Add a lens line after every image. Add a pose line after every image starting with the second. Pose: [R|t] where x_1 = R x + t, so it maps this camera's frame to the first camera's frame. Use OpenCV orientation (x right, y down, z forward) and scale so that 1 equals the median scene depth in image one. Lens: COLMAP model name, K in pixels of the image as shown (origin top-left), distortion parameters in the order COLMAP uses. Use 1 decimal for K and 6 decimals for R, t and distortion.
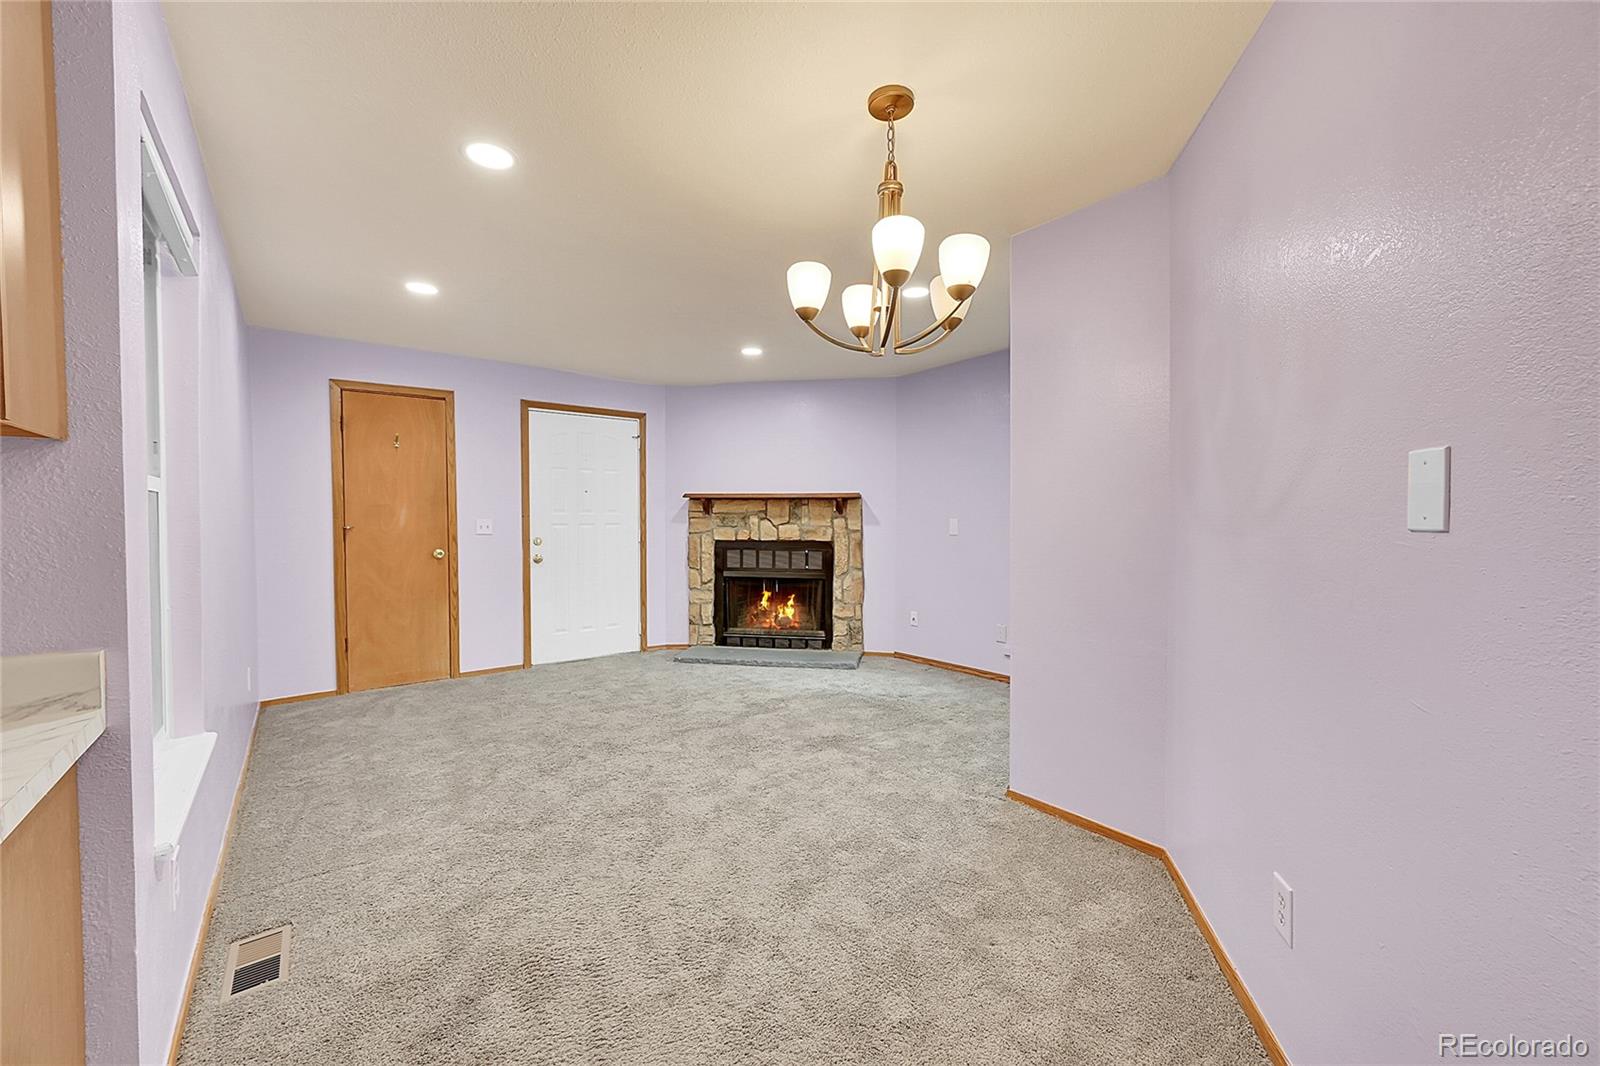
lens RADIAL K [[629.5, 0, 800.0], [0, 629.5, 530.4], [0, 0, 1]] dist [-0.002056, 0.000252]
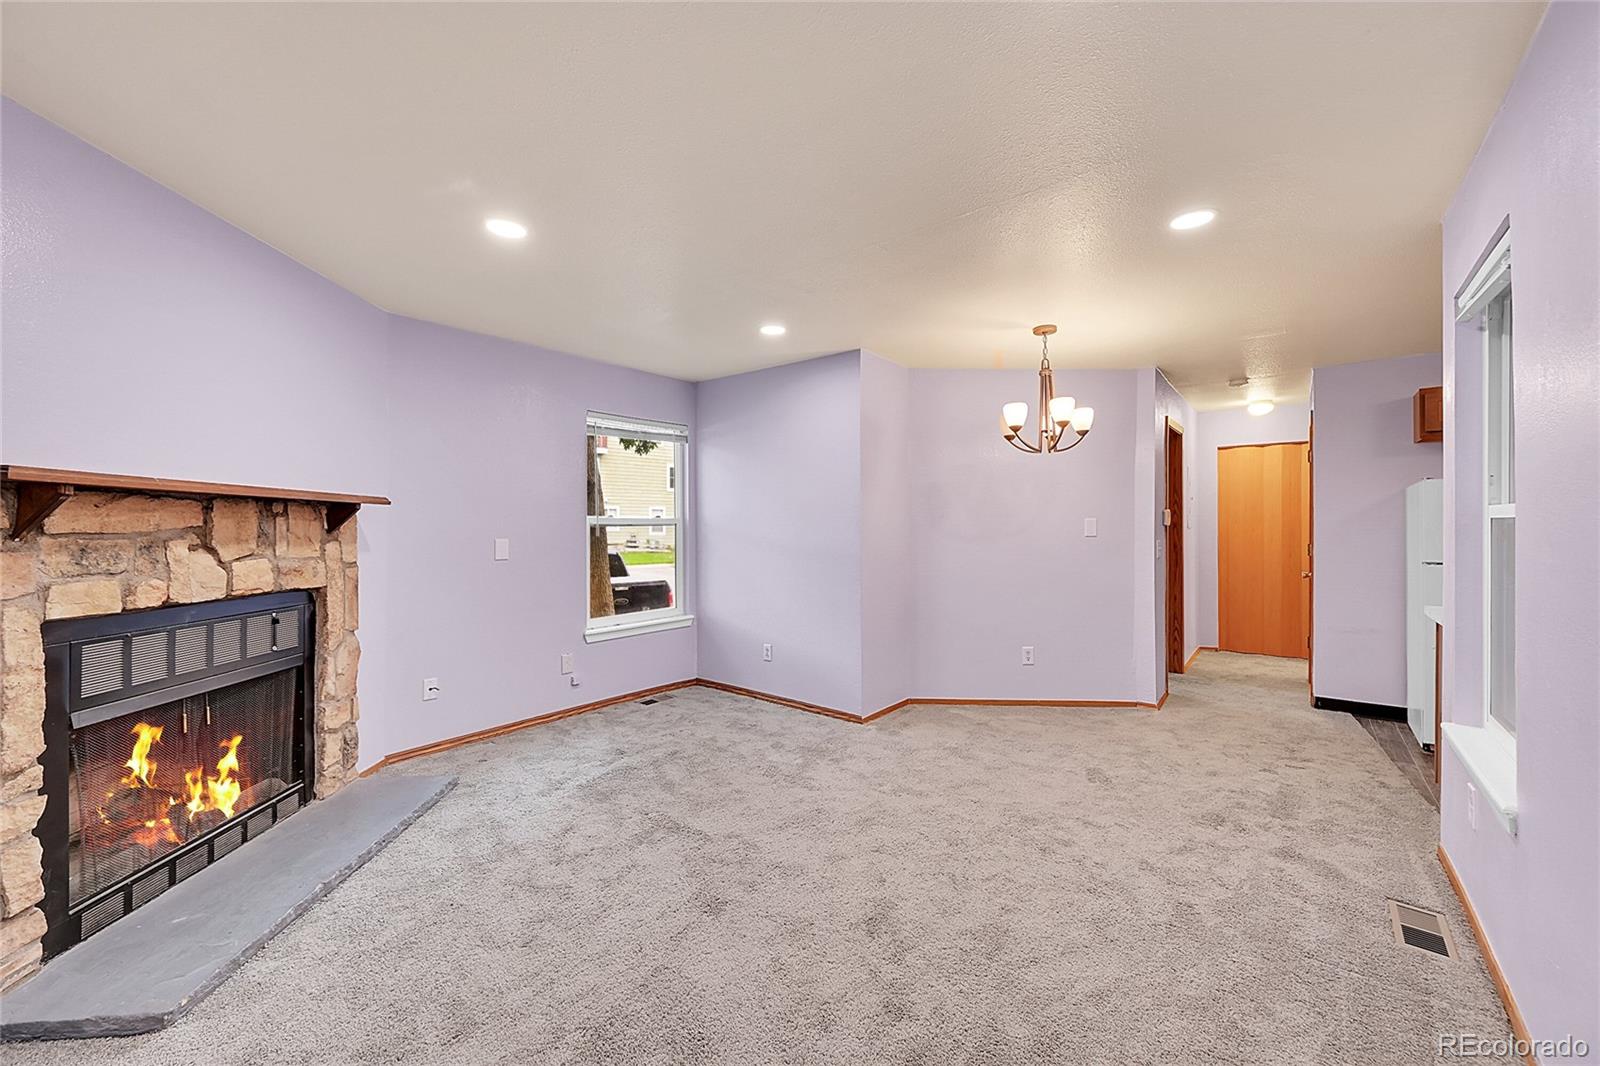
lens RADIAL K [[629.5, 0, 800.0], [0, 629.5, 530.4], [0, 0, 1]] dist [-0.002056, 0.000252]
pose [[-0.227414, -0.002100, 0.973796, -0.545388], [0.023993, 0.999682, 0.007759, -0.023780], [-0.973503, 0.025129, -0.227291, 0.743273]]
